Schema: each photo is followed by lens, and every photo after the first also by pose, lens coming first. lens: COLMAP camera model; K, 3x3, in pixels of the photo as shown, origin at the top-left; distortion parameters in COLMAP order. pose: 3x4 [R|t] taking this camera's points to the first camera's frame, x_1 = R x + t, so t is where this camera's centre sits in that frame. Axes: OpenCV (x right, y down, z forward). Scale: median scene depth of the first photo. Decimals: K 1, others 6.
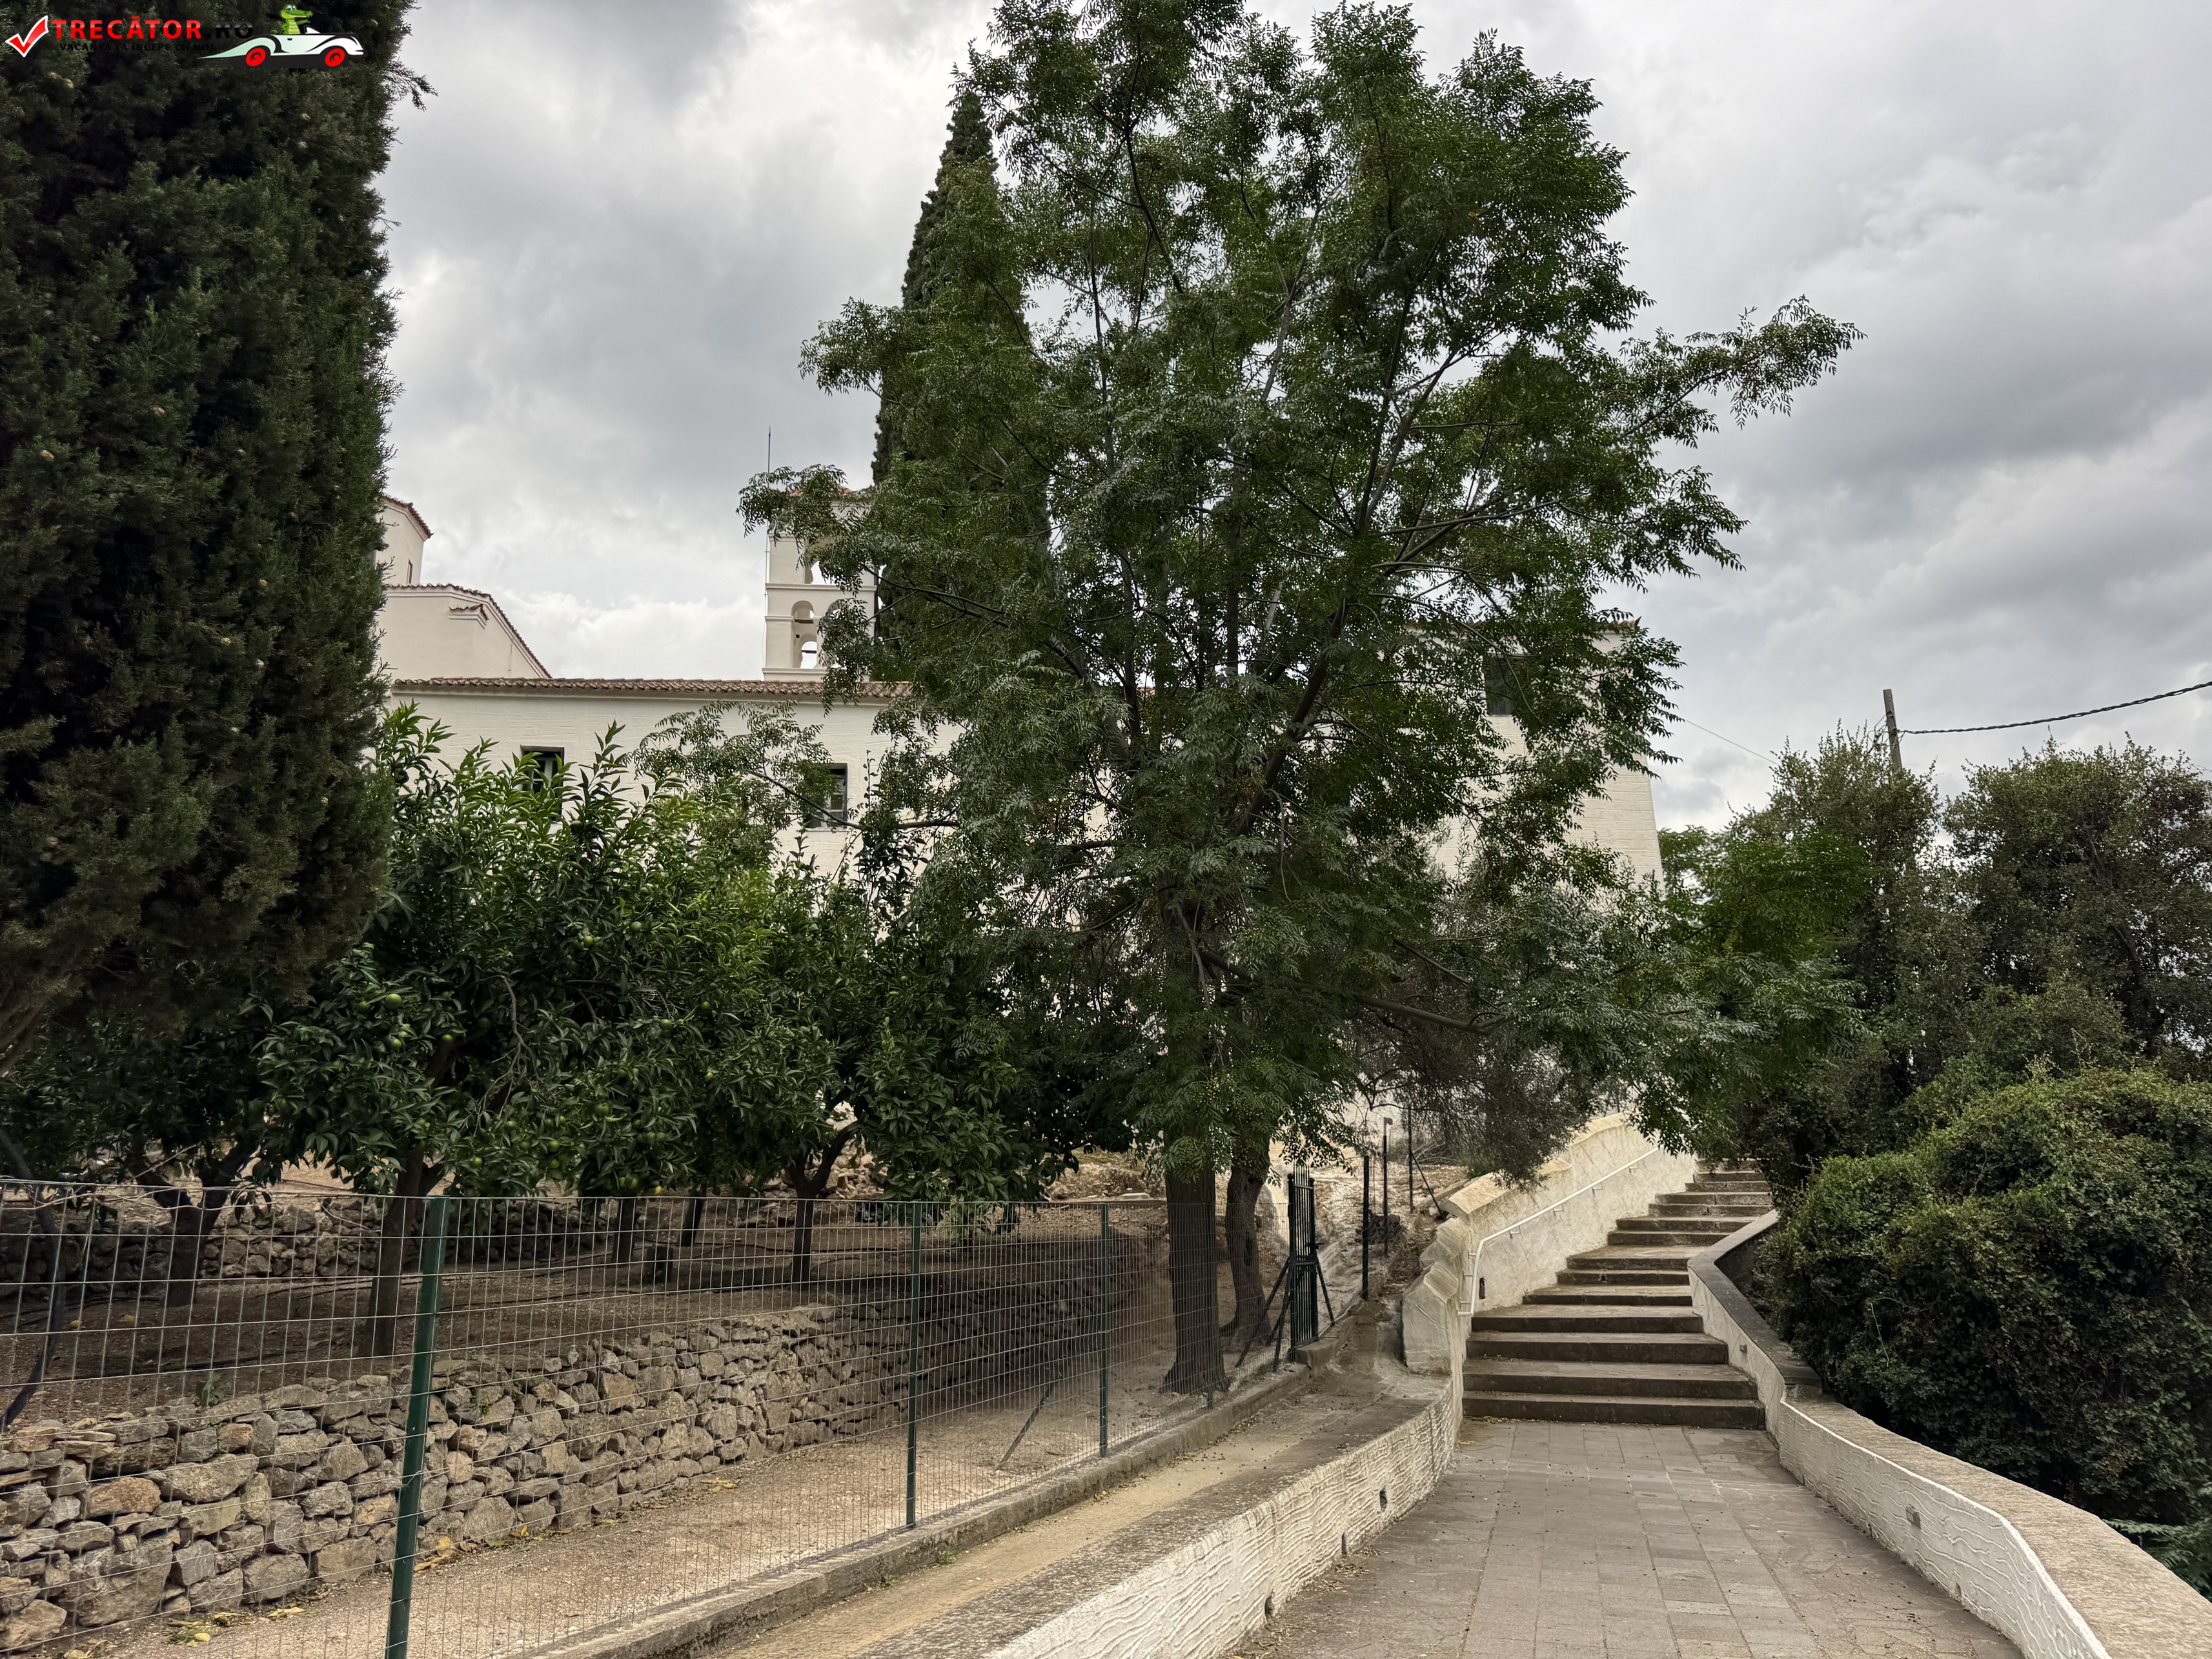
lens RADIAL K [[1530.5, 0, 1106.0], [0, 1530.5, 829.5], [0, 0, 1]] dist [0.119775, -0.136275]
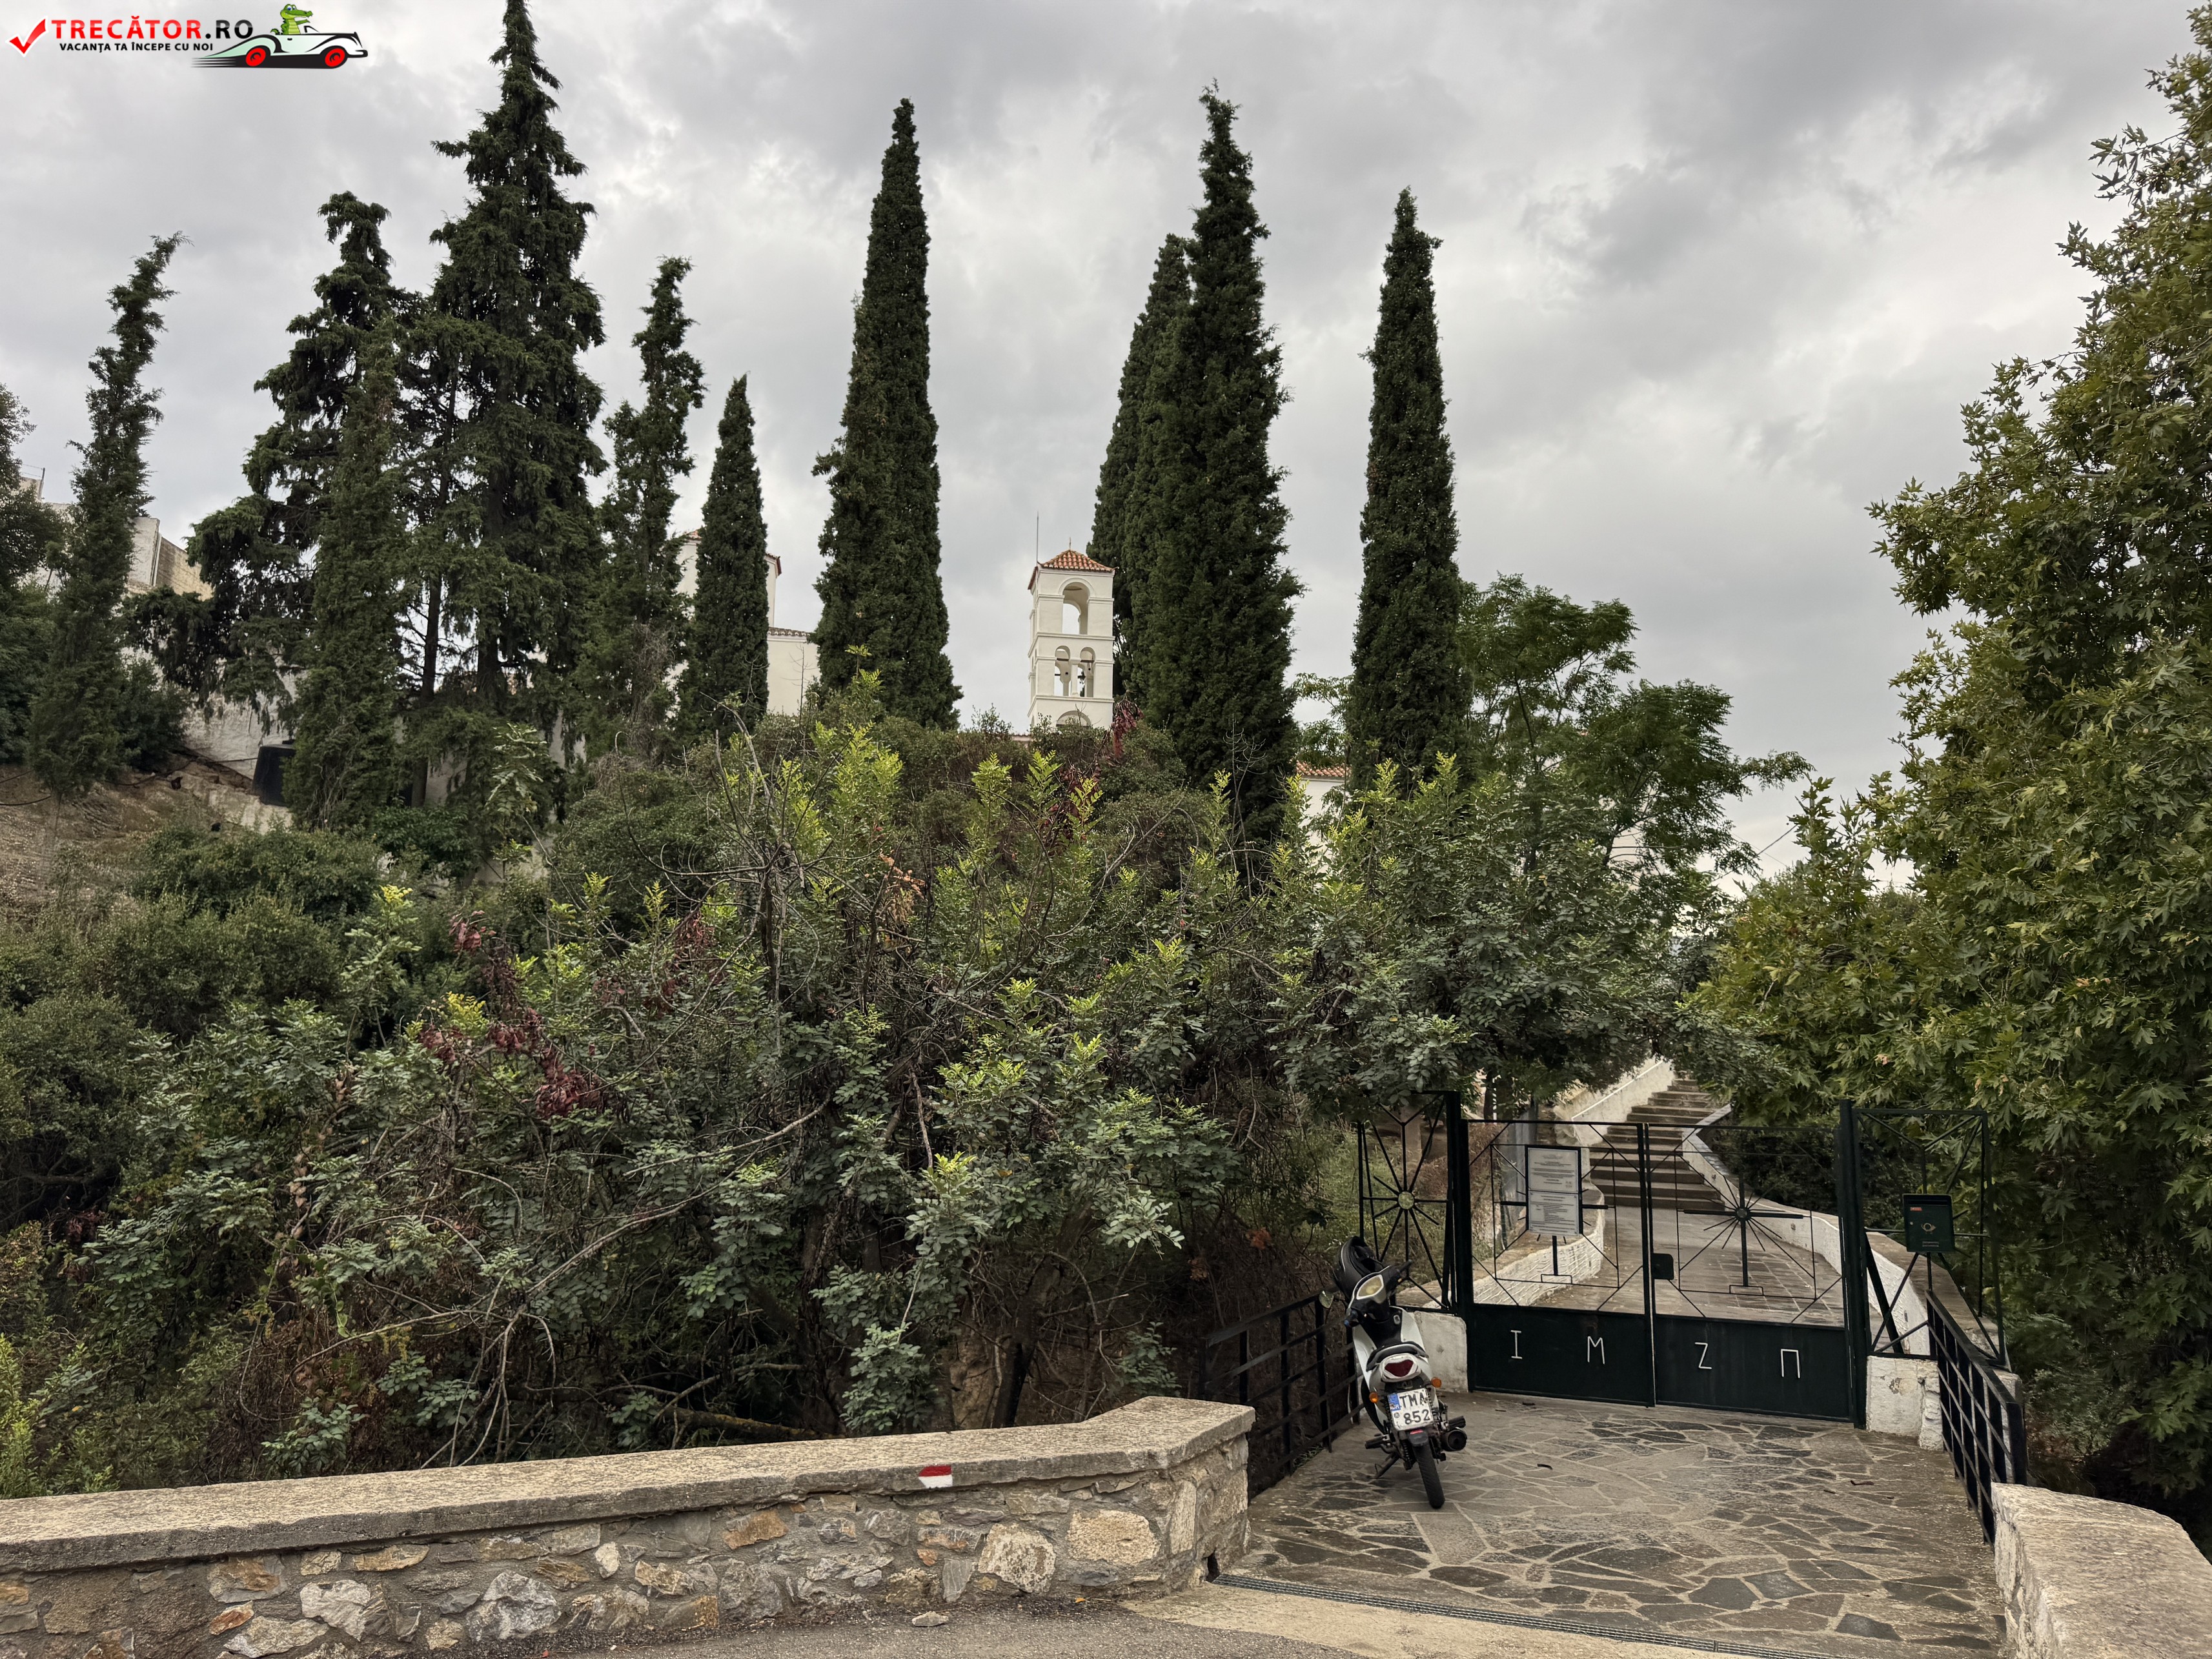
lens RADIAL K [[1530.5, 0, 1106.0], [0, 1530.5, 829.5], [0, 0, 1]] dist [0.119775, -0.136275]
pose [[0.998208, 0.047891, 0.035866, -0.368197], [-0.050711, 0.995310, 0.082374, -0.183028], [-0.031753, -0.084046, 0.995956, -0.731916]]
